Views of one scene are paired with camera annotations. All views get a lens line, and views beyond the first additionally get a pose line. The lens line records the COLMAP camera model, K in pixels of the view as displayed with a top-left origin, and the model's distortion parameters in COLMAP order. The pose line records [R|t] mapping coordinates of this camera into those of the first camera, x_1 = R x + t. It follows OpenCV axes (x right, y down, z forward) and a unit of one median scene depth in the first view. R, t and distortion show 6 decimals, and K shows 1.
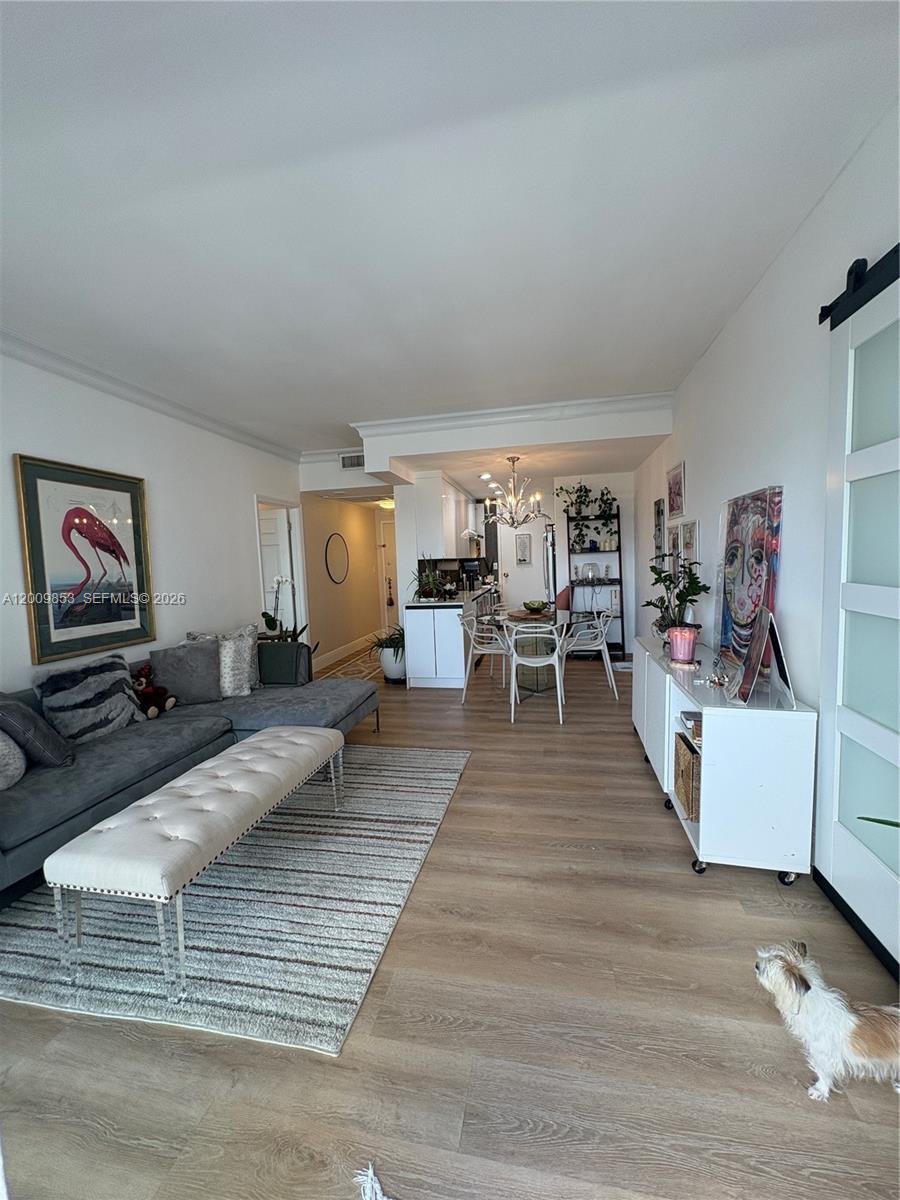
lens RADIAL K [[482.3, 0, 456.4], [0, 482.3, 599.0], [0, 0, 1]] dist [-0.003351, 0.001029]
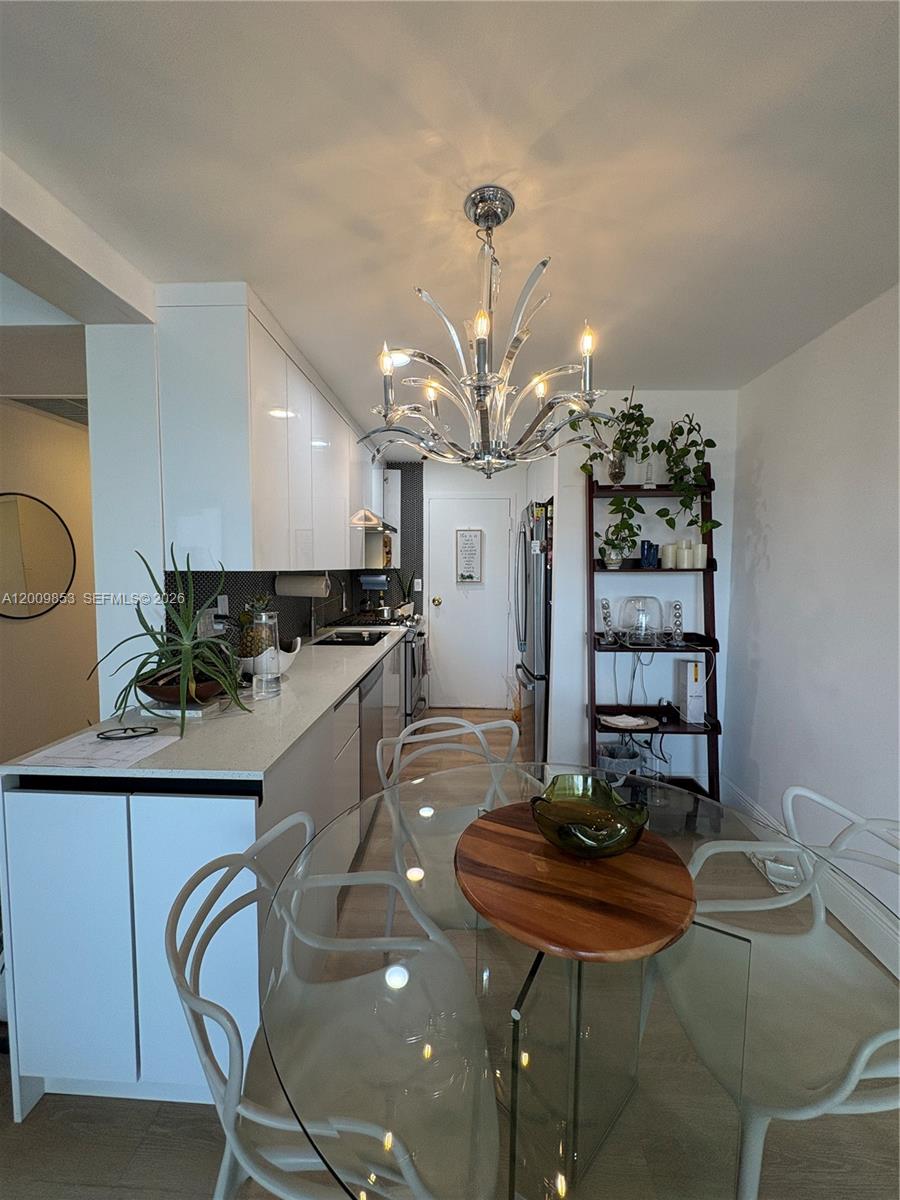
lens RADIAL K [[482.3, 0, 454.9], [0, 482.3, 589.5], [0, 0, 1]] dist [-0.003351, 0.001029]
pose [[0.988100, 0.036516, 0.149415, 0.105443], [-0.031259, 0.998812, -0.037383, -0.113684], [-0.150603, 0.032268, 0.988068, 1.170350]]
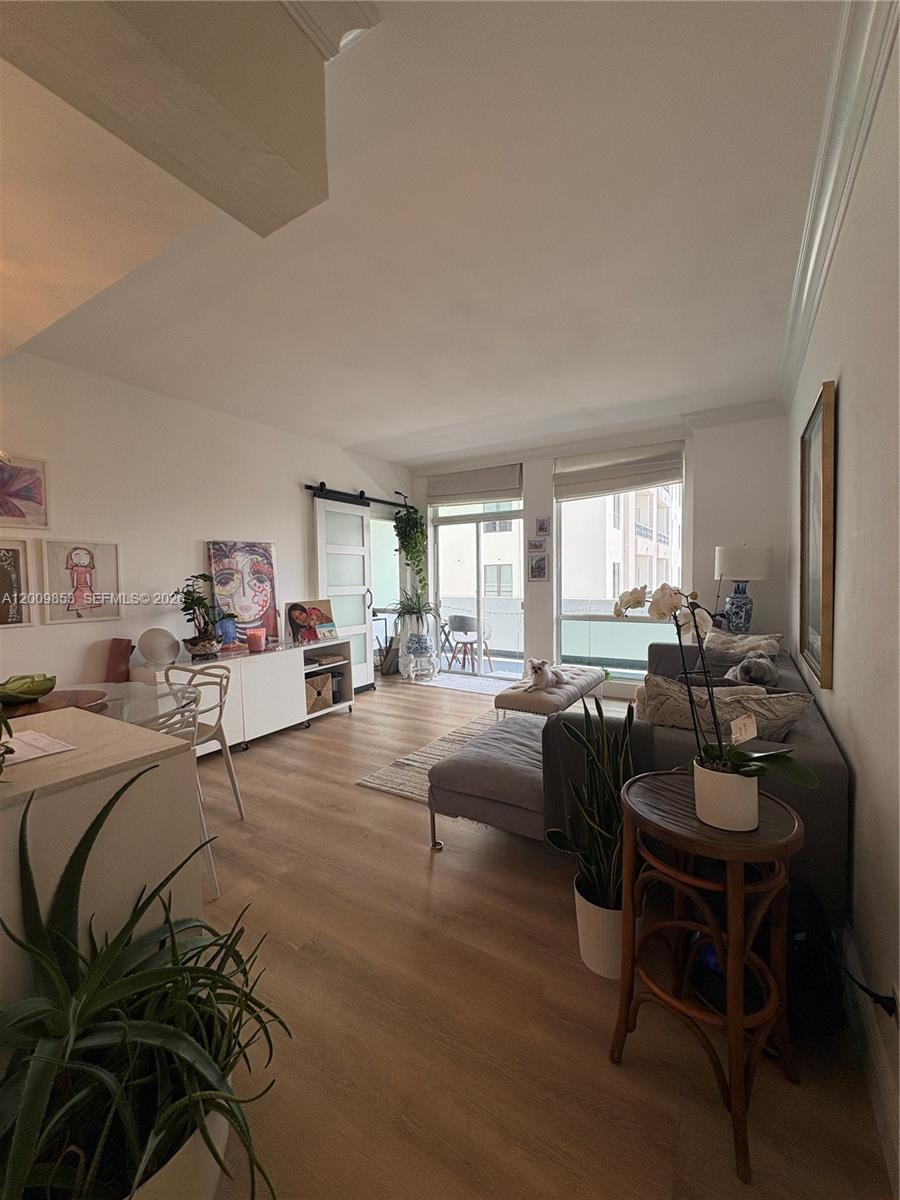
lens RADIAL K [[482.3, 0, 443.0], [0, 482.3, 600.6], [0, 0, 1]] dist [-0.003351, 0.001029]
pose [[-0.933831, 0.036284, 0.355869, -0.485496], [0.082103, 0.990024, 0.114503, -0.119655], [-0.348164, 0.136144, -0.927495, 1.846906]]
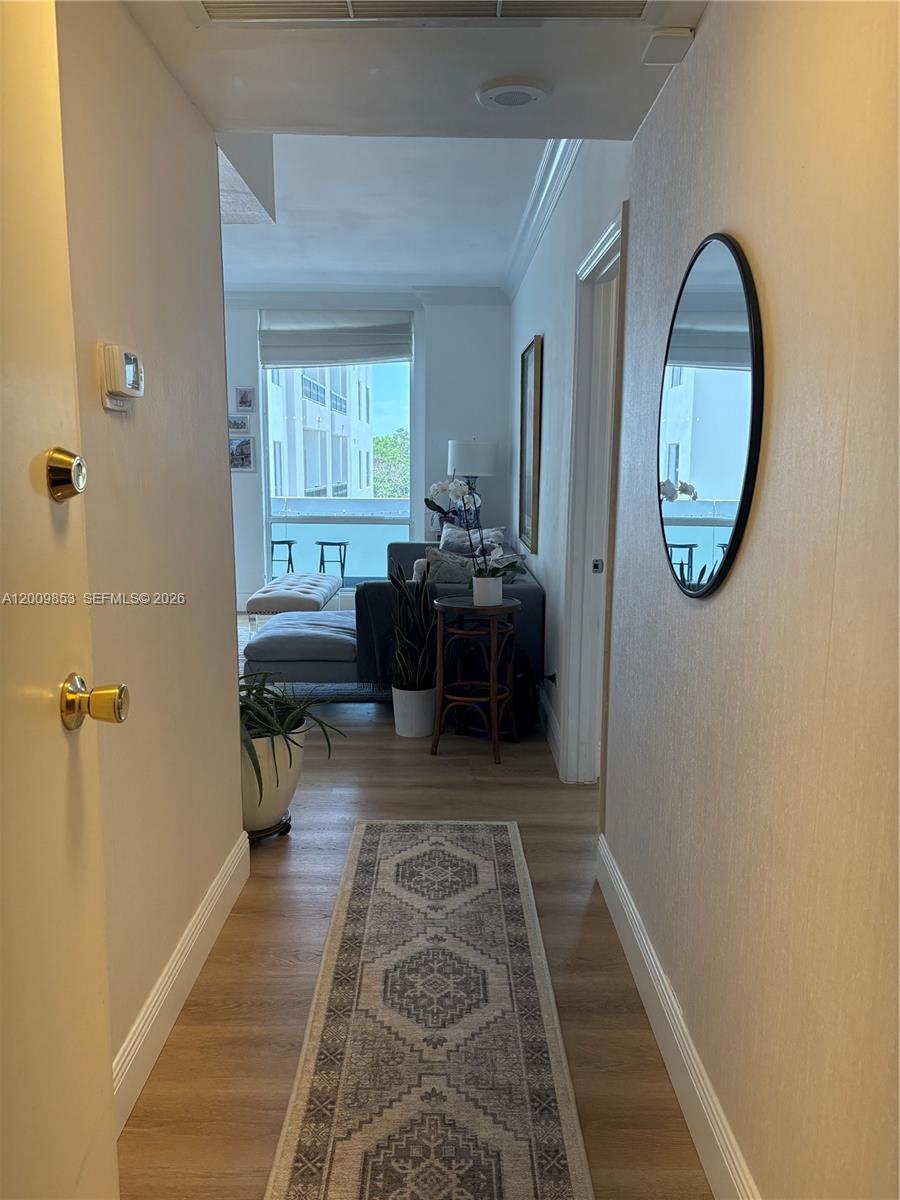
lens RADIAL K [[911.0, 0, 448.0], [0, 911.0, 604.7], [0, 0, 1]] dist [0.051312, -0.000366]
pose [[-0.979823, 0.060060, -0.190630, -0.244398], [0.011564, 0.969220, 0.245924, -0.219270], [0.199533, 0.238758, -0.950359, 2.689135]]
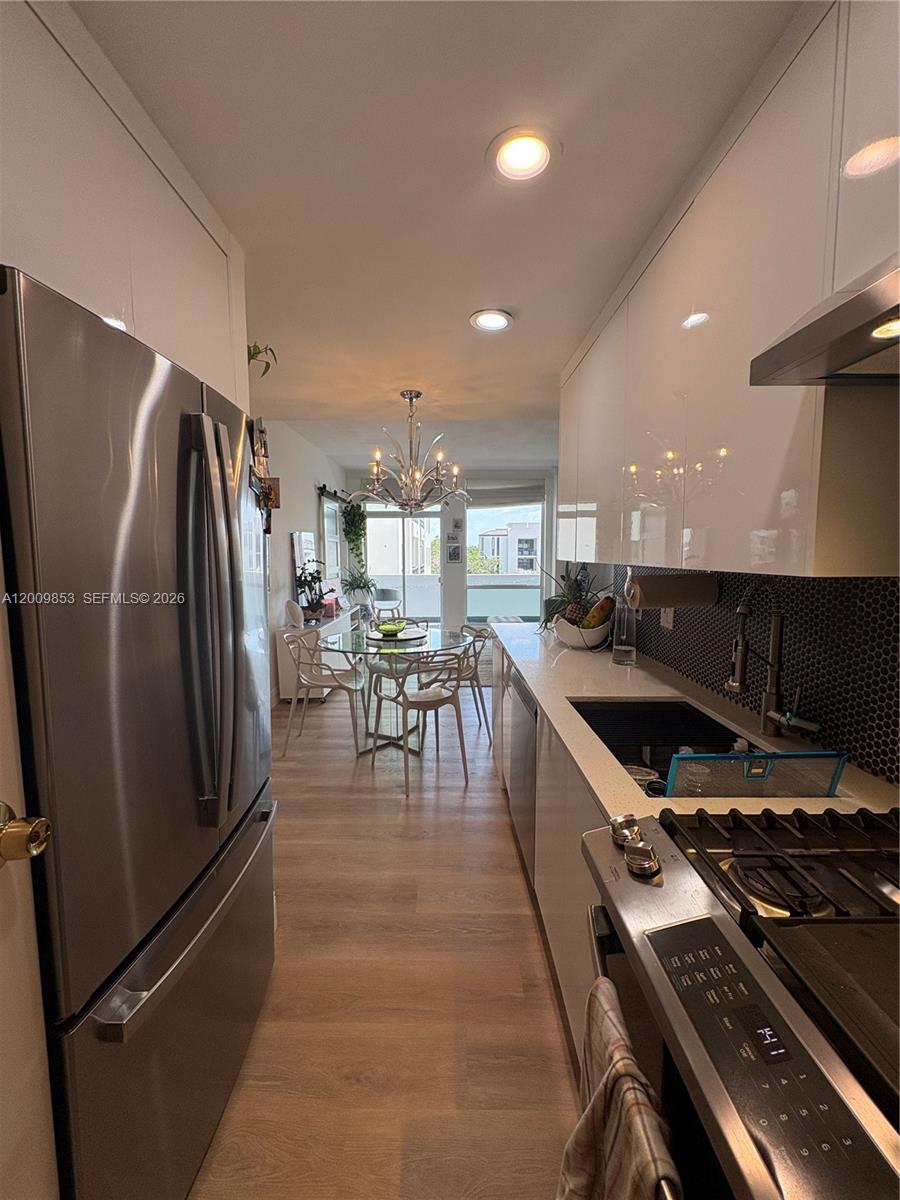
lens RADIAL K [[482.3, 0, 453.1], [0, 482.3, 599.1], [0, 0, 1]] dist [-0.003351, 0.001029]
pose [[-0.980524, 0.061194, -0.186625, 0.304584], [0.025469, 0.981816, 0.188118, -0.249119], [0.194743, 0.179701, -0.964252, 2.564711]]
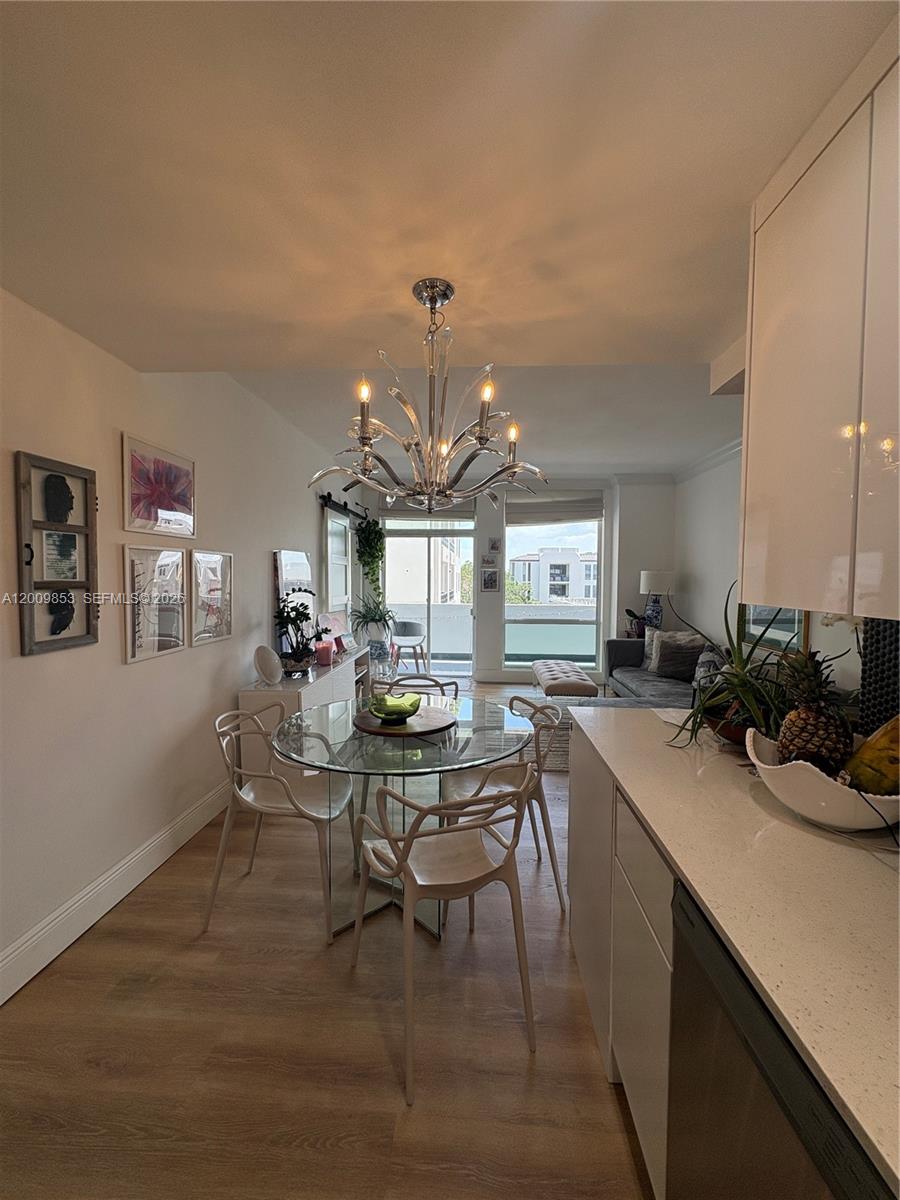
lens RADIAL K [[482.3, 0, 451.6], [0, 482.3, 596.5], [0, 0, 1]] dist [-0.003351, 0.001029]
pose [[-0.991166, 0.038725, -0.126848, 0.242178], [0.021963, 0.991144, 0.130965, -0.214666], [0.130796, 0.127022, -0.983238, 2.112712]]
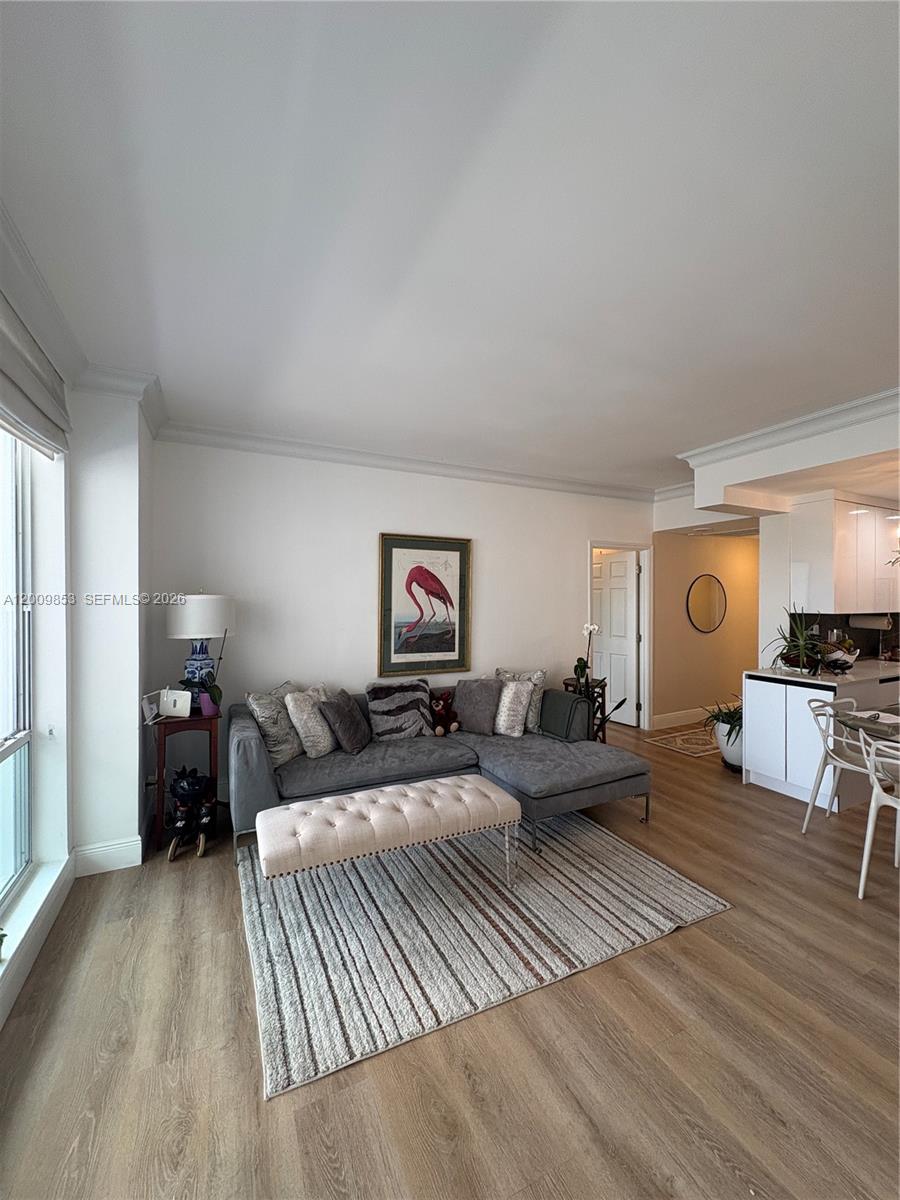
lens RADIAL K [[482.3, 0, 446.7], [0, 482.3, 599.6], [0, 0, 1]] dist [-0.003351, 0.001029]
pose [[0.602909, 0.040874, -0.796763, 0.335616], [-0.088595, 0.995940, -0.015948, -0.077744], [0.792876, 0.080204, 0.604082, 0.239610]]
